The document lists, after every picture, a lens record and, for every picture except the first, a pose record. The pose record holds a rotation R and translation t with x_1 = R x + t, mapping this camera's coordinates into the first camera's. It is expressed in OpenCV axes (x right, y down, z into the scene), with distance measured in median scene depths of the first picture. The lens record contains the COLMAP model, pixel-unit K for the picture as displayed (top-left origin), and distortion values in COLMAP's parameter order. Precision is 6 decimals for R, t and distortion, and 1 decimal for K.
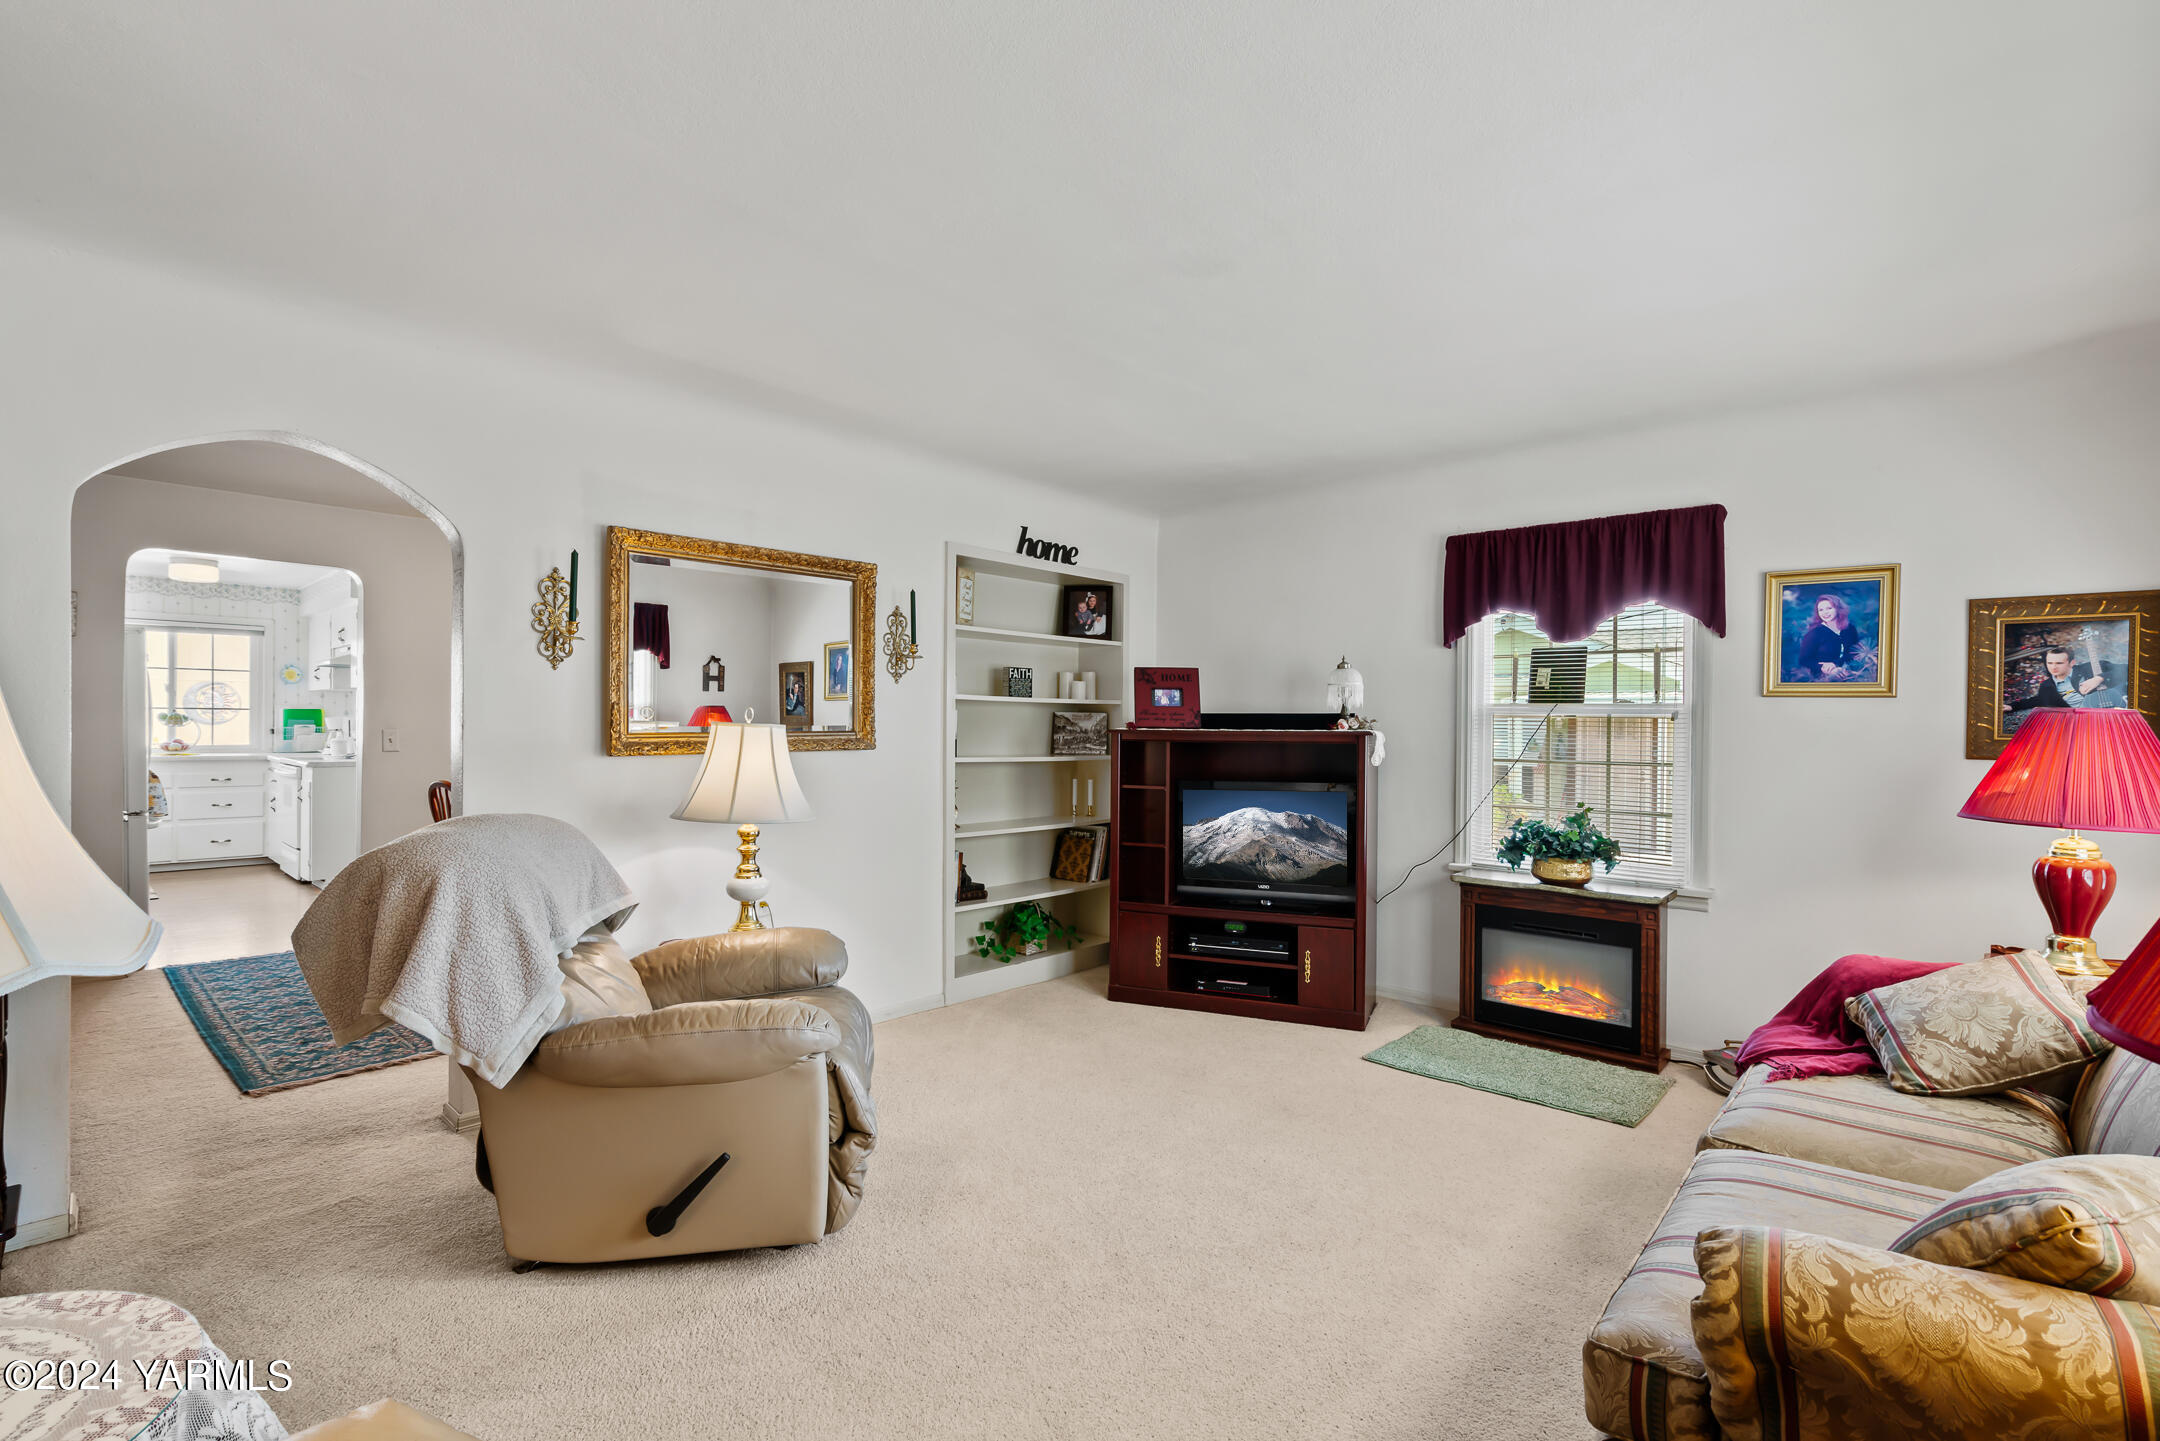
lens RADIAL K [[1001.7, 0, 1080.0], [0, 1001.7, 720.5], [0, 0, 1]] dist [-0.000108, -0.000134]
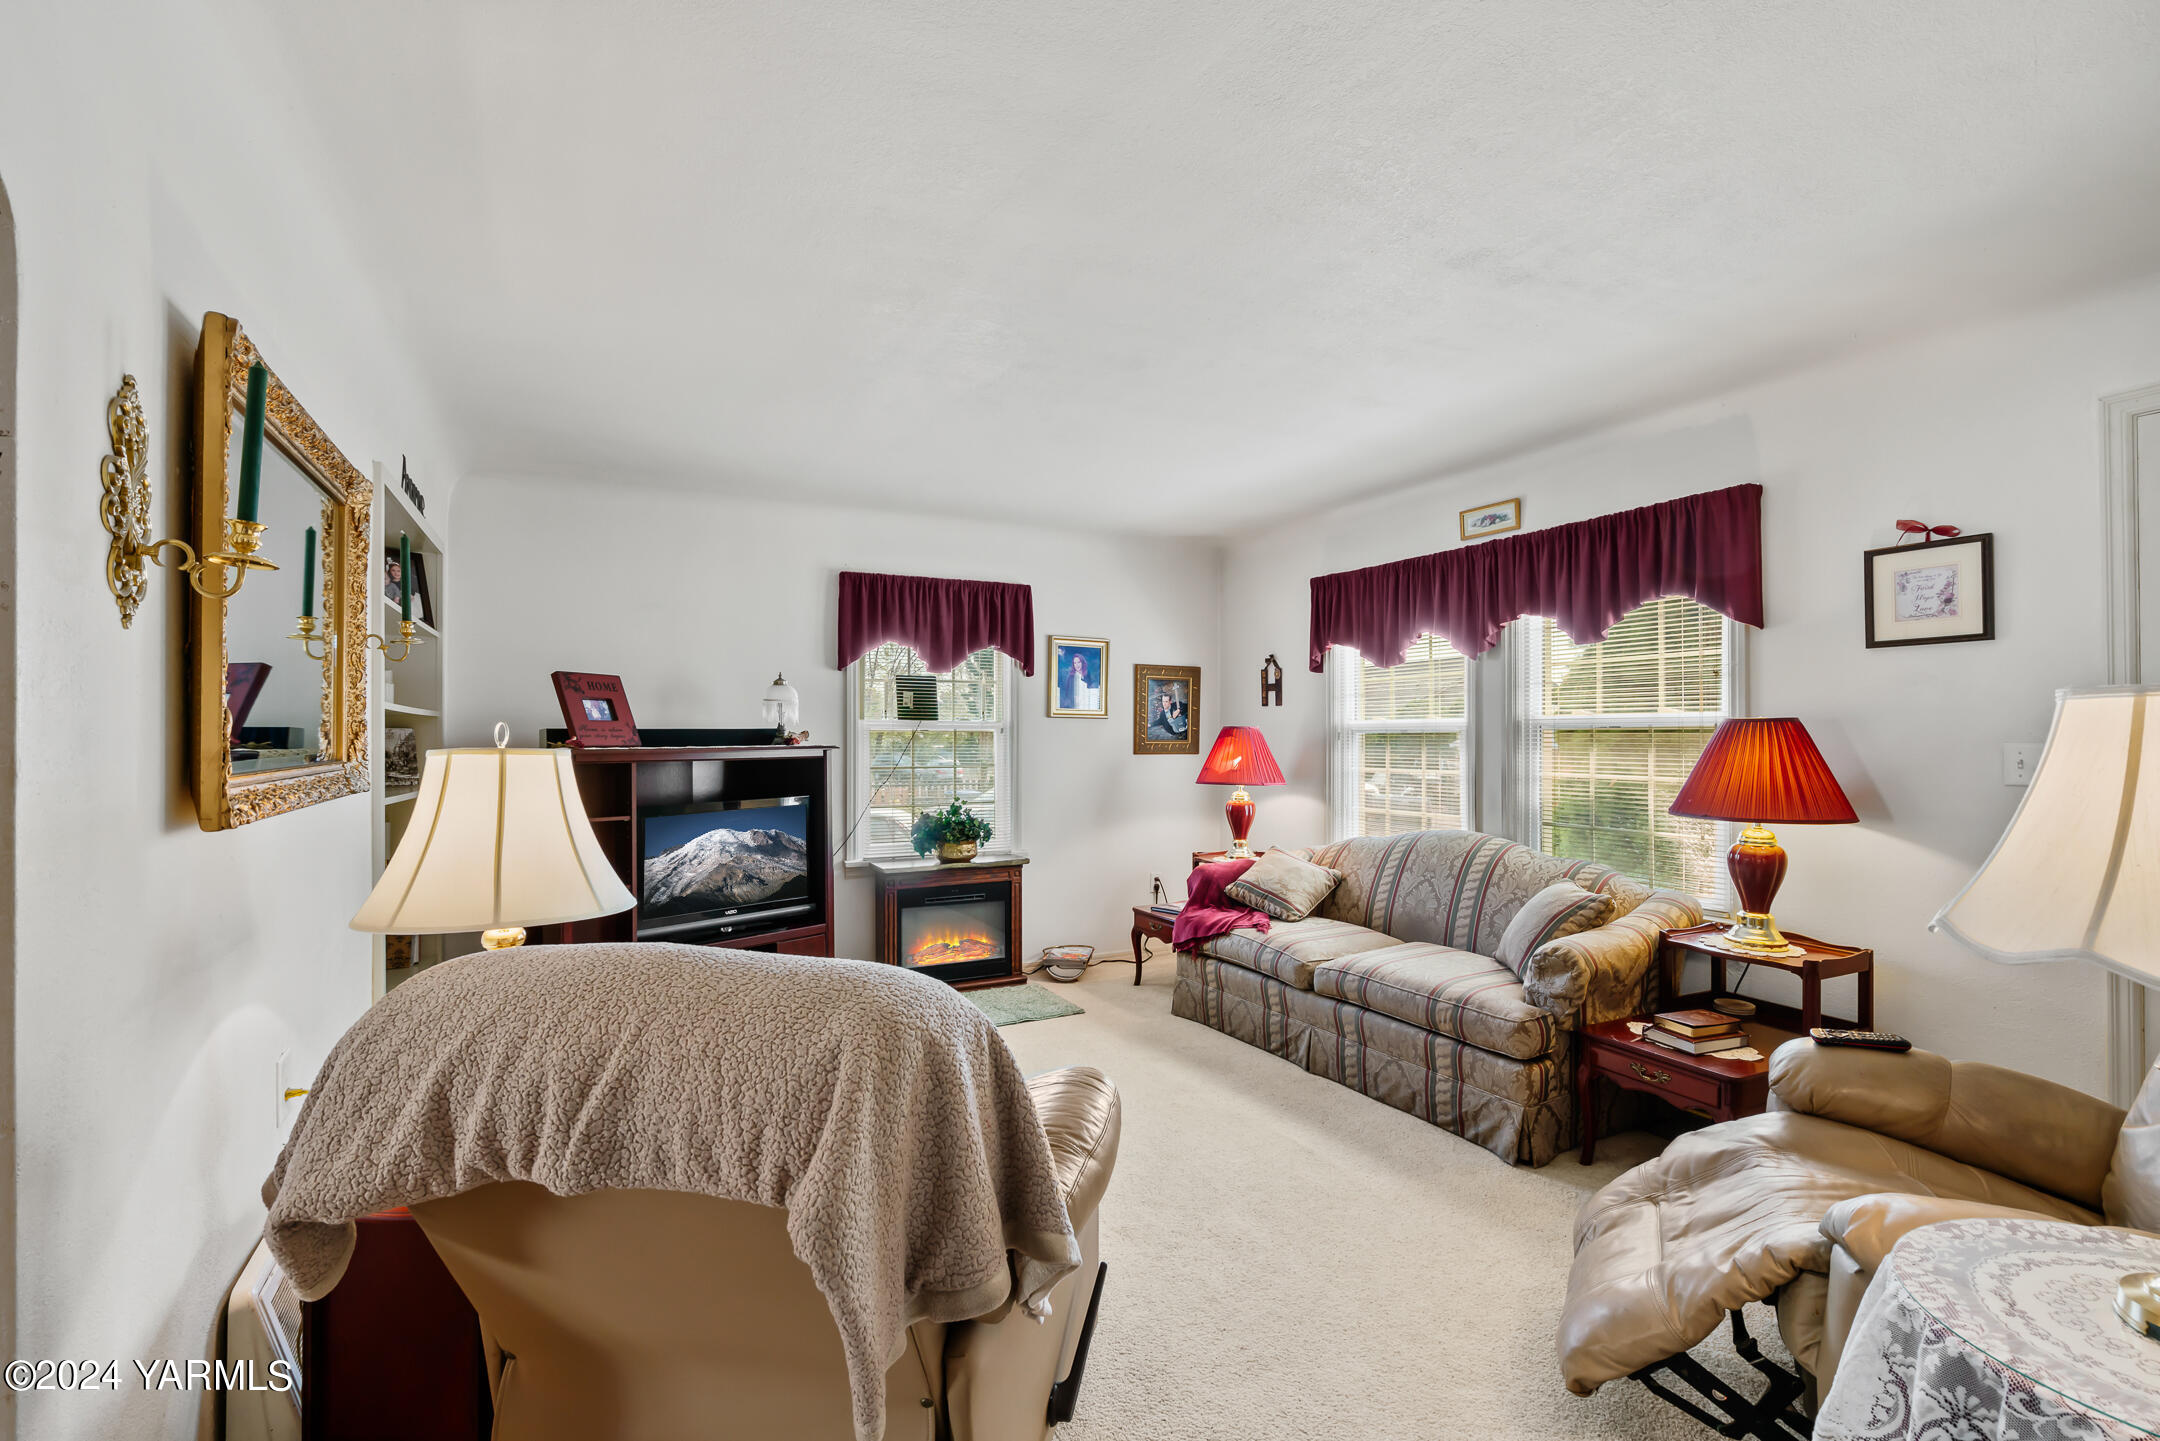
lens RADIAL K [[973.0, 0, 1080.0], [0, 973.0, 725.5], [0, 0, 1]] dist [-0.000505, -0.000207]
pose [[0.351289, 0.003491, 0.936261, -0.584392], [0.008839, 0.999936, -0.007045, -0.000653], [-0.936225, 0.010751, 0.351236, 0.381036]]
